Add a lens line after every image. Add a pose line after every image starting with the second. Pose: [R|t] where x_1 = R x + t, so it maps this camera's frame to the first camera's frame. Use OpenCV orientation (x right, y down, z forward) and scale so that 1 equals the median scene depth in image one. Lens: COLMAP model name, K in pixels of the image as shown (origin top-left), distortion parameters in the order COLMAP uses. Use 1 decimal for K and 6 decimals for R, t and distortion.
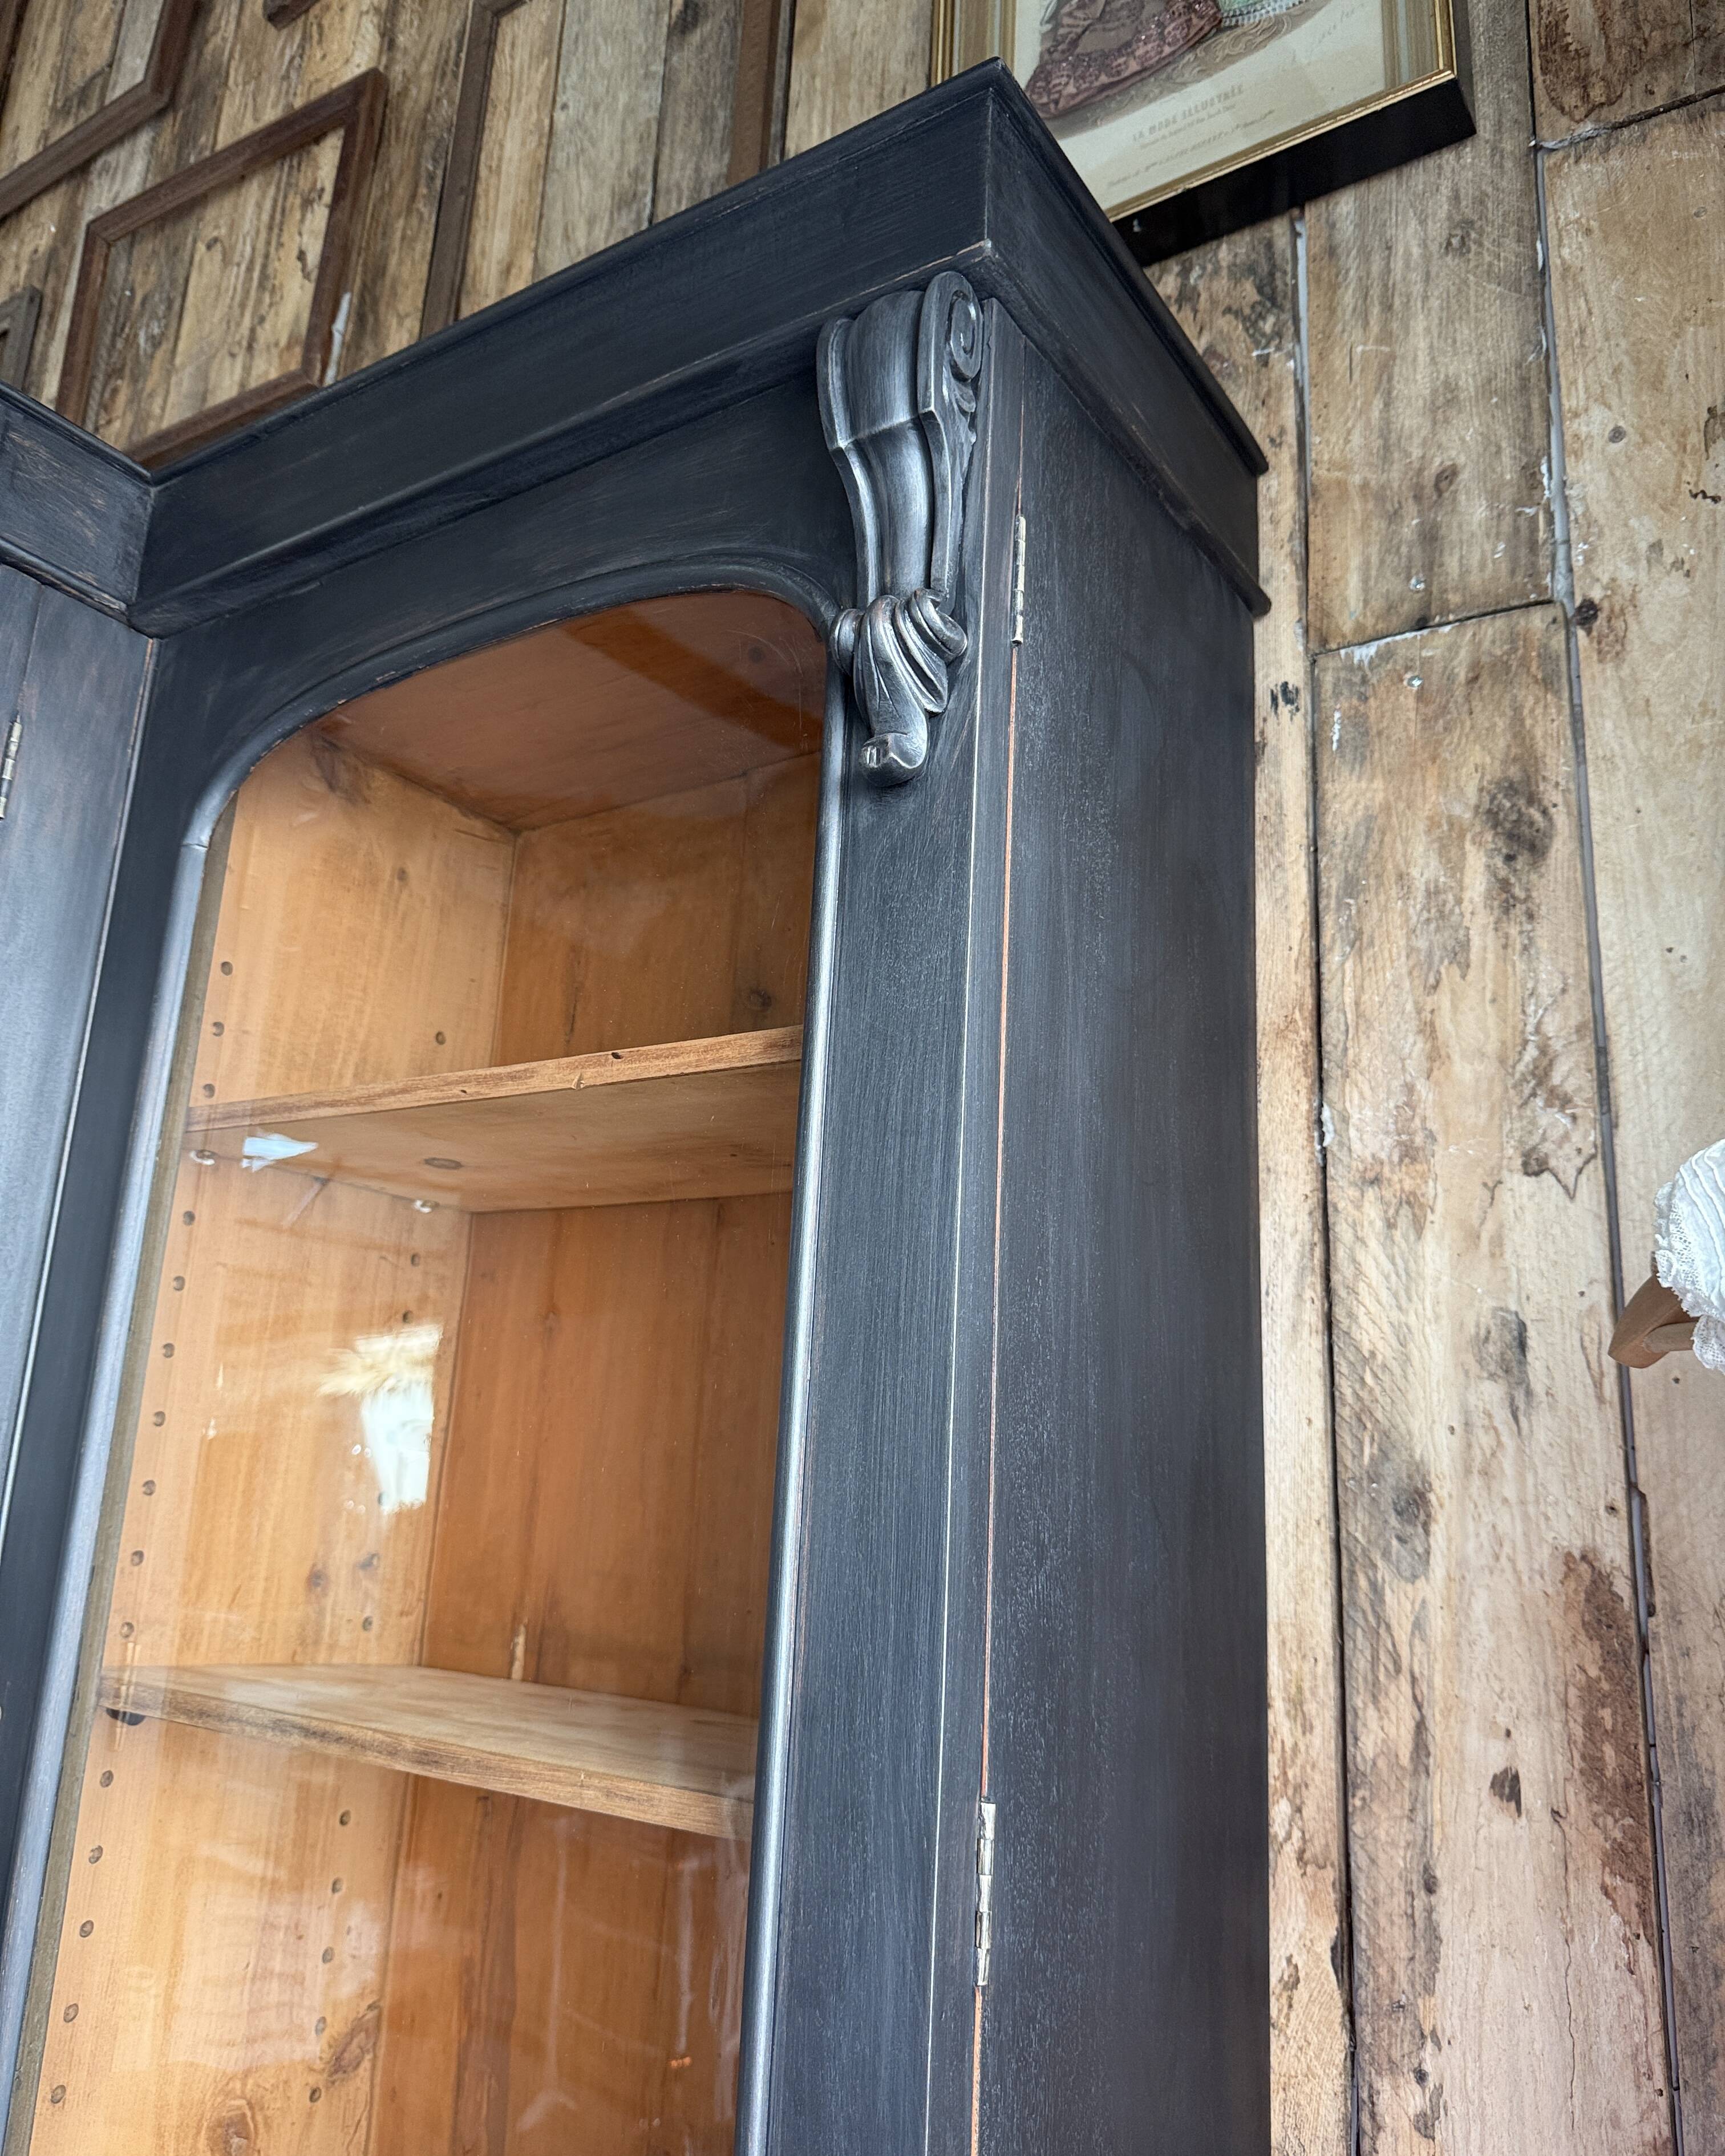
lens RADIAL K [[1635.5, 0, 839.3], [0, 1635.5, 1098.6], [0, 0, 1]] dist [-0.004760, -0.006661]
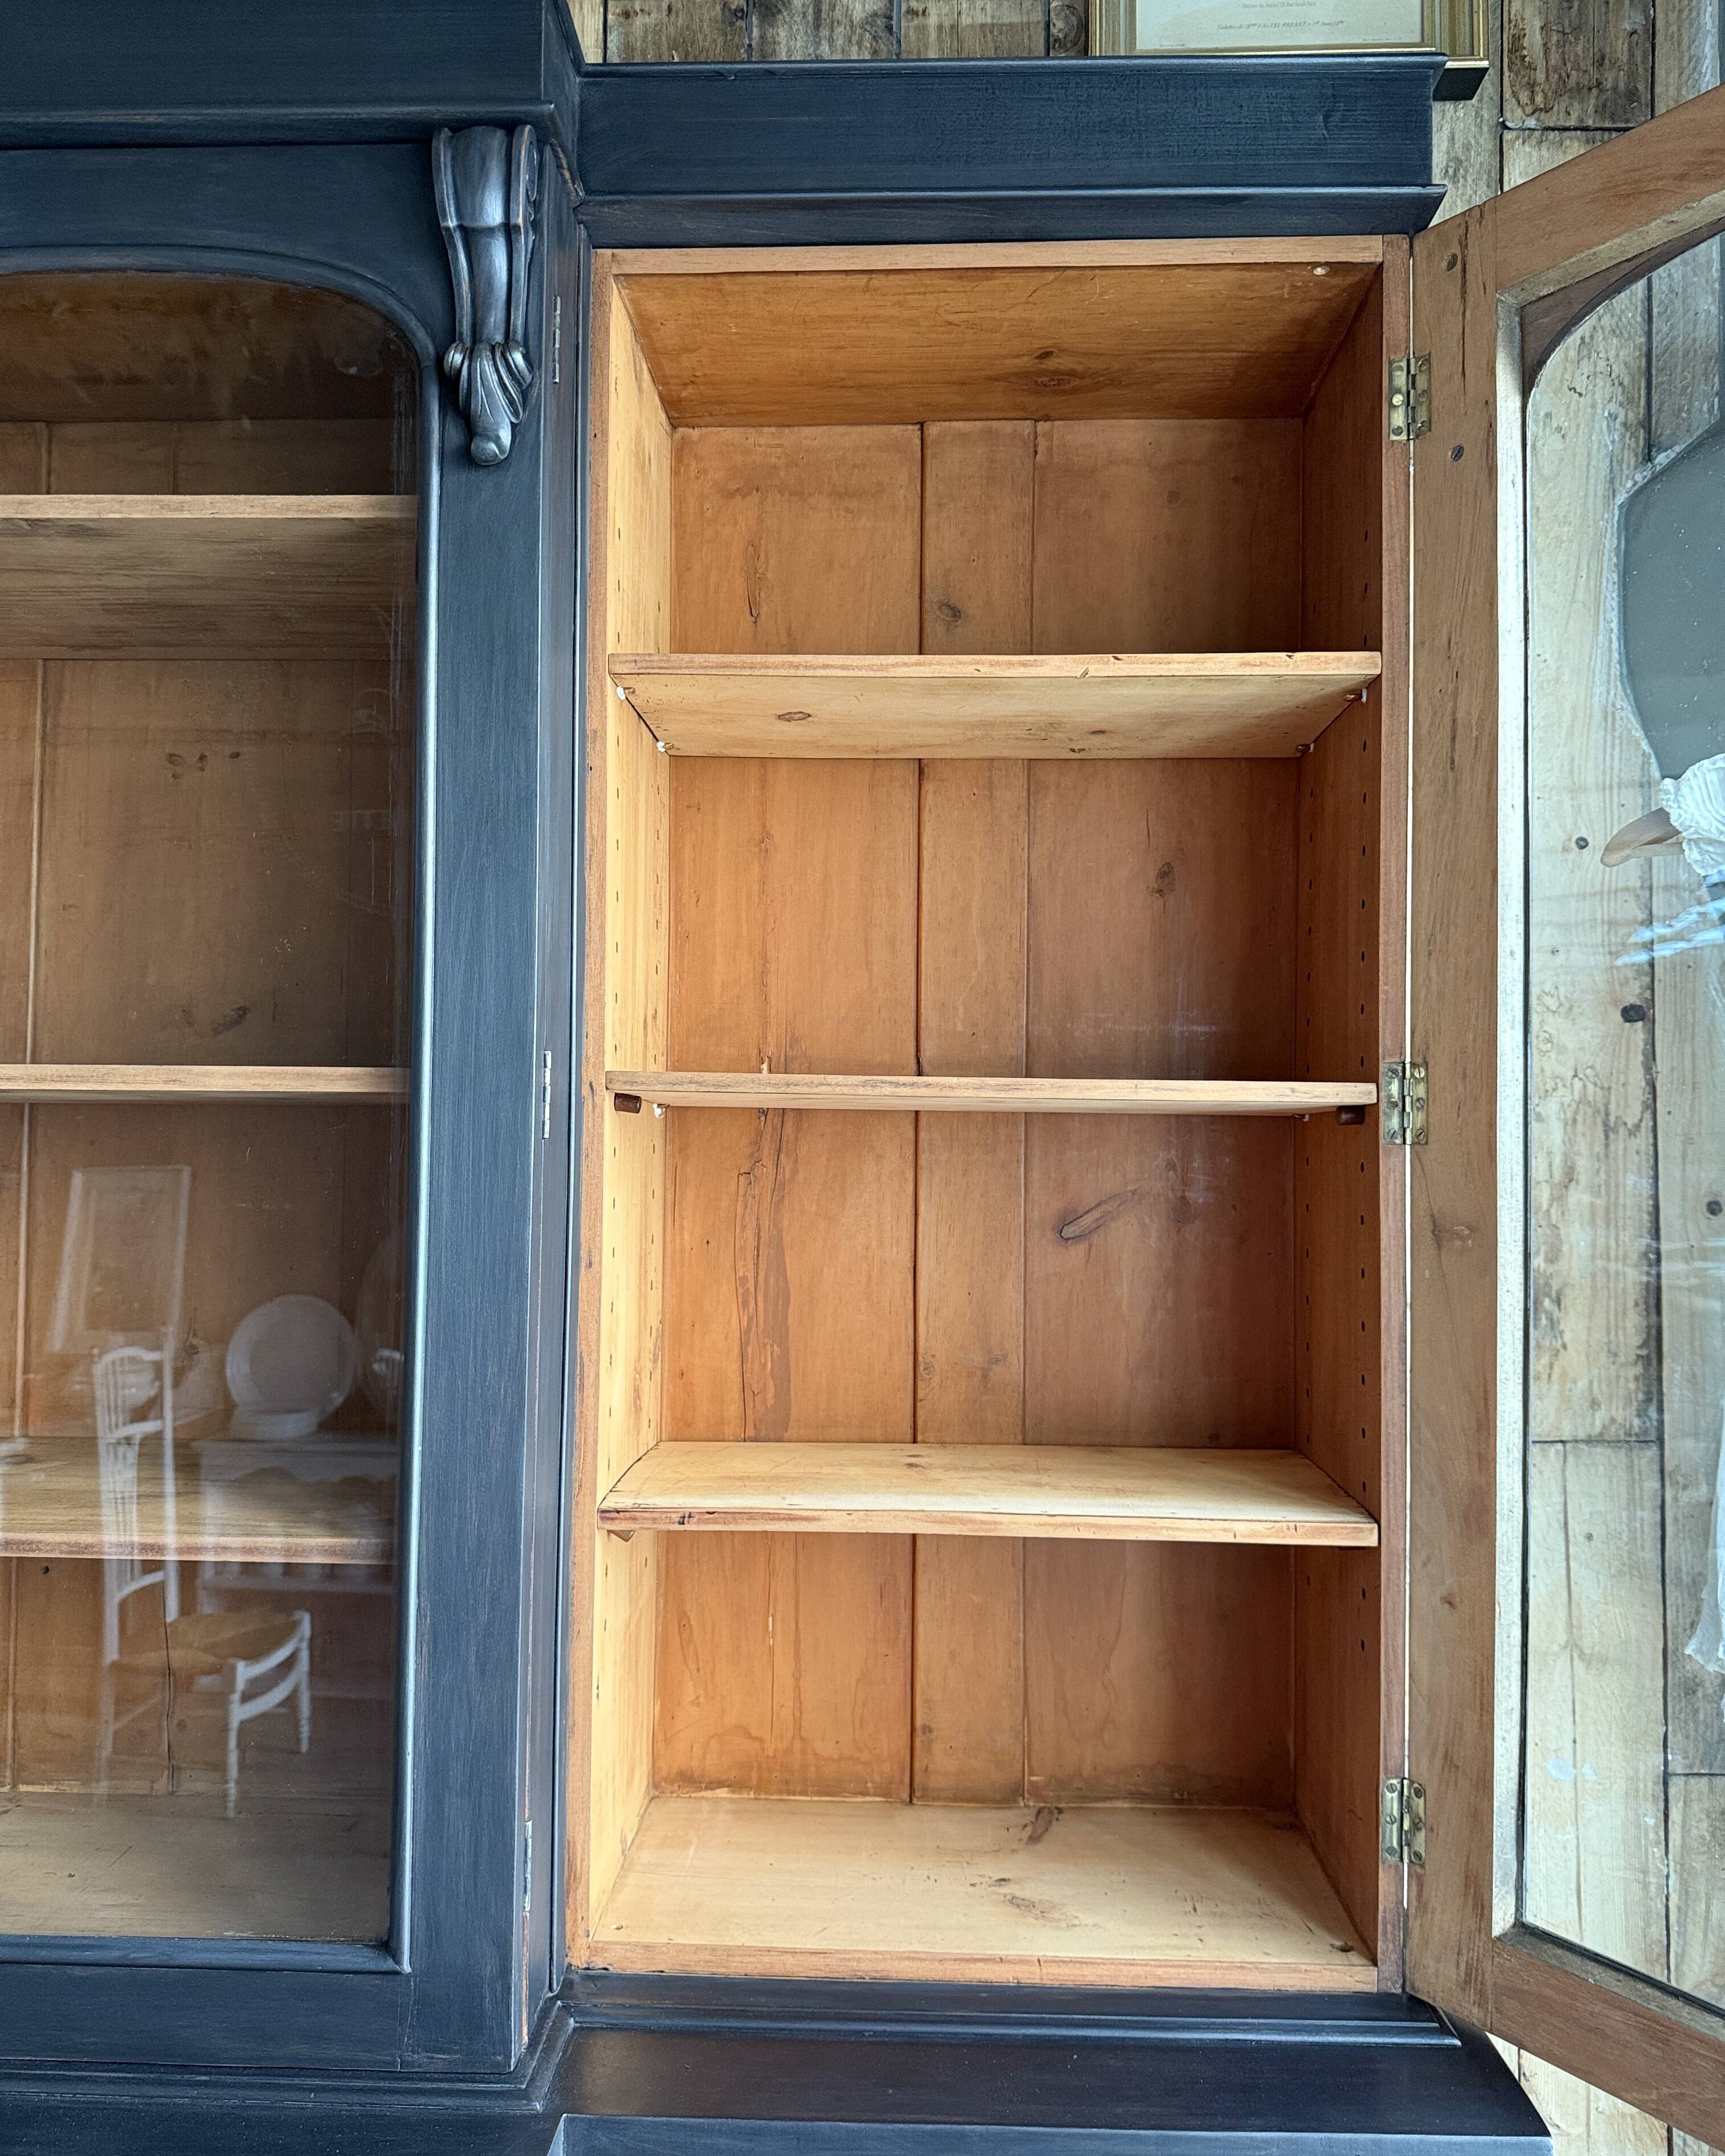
lens RADIAL K [[1635.5, 0, 839.3], [0, 1635.5, 1098.6], [0, 0, 1]] dist [-0.004760, -0.006661]
pose [[0.857049, -0.038630, 0.513785, -1.005348], [-0.087243, 0.971905, 0.218606, 0.054400], [-0.507795, -0.232181, 0.829600, -0.221232]]
